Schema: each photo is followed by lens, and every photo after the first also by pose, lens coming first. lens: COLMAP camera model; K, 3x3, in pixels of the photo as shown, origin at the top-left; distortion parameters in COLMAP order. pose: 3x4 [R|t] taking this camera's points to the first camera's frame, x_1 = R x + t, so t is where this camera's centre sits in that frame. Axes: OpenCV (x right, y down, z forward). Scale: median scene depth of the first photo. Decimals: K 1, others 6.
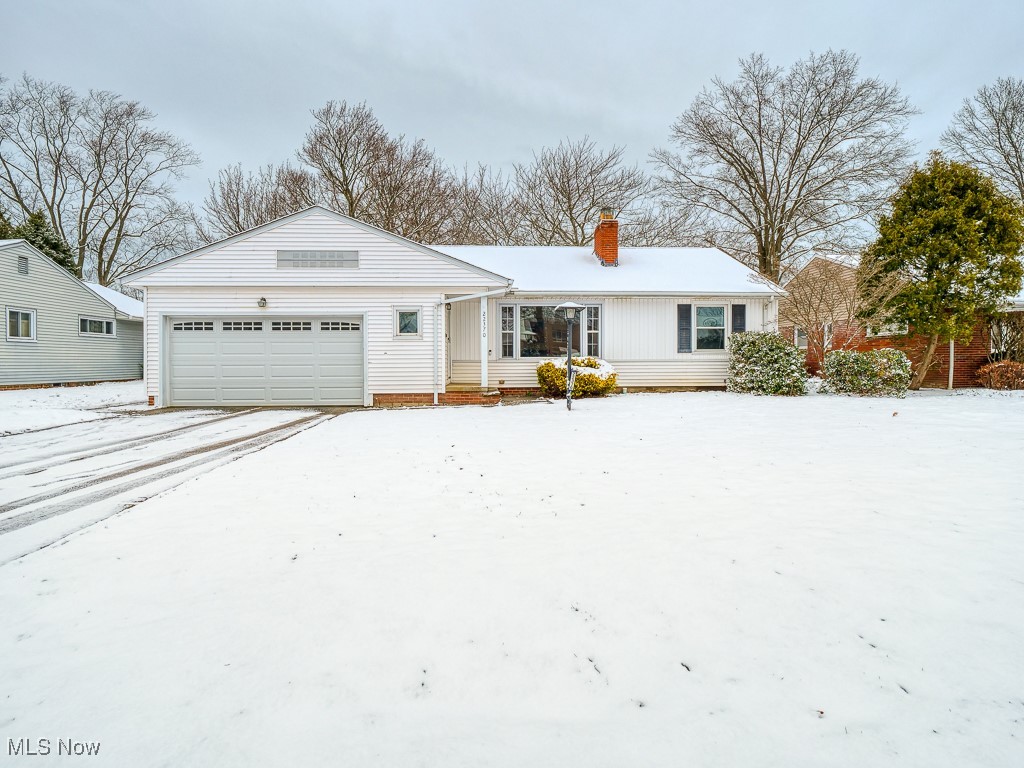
lens RADIAL K [[502.2, 0, 513.4], [0, 502.2, 379.2], [0, 0, 1]] dist [-0.012269, 0.000821]
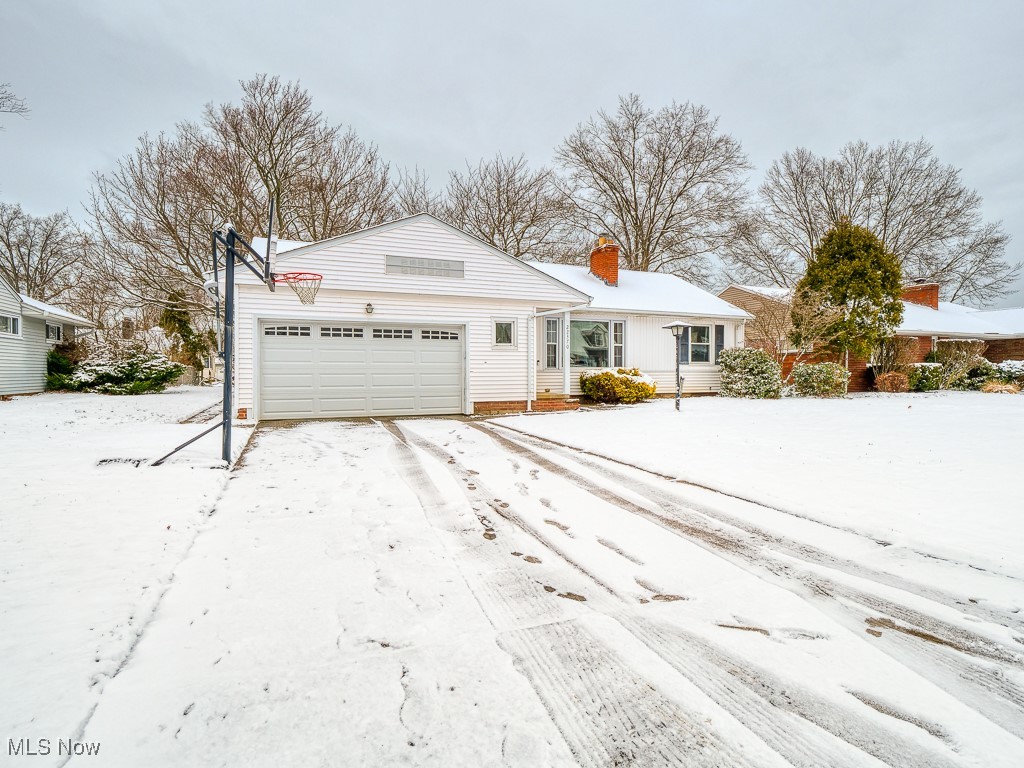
lens RADIAL K [[516.7, 0, 513.4], [0, 516.7, 404.5], [0, 0, 1]] dist [-0.015534, 0.000461]
pose [[0.943447, -0.017179, 0.331077, -0.513945], [0.007662, 0.999520, 0.030028, 0.002847], [-0.331434, -0.025793, 0.943126, -0.024069]]
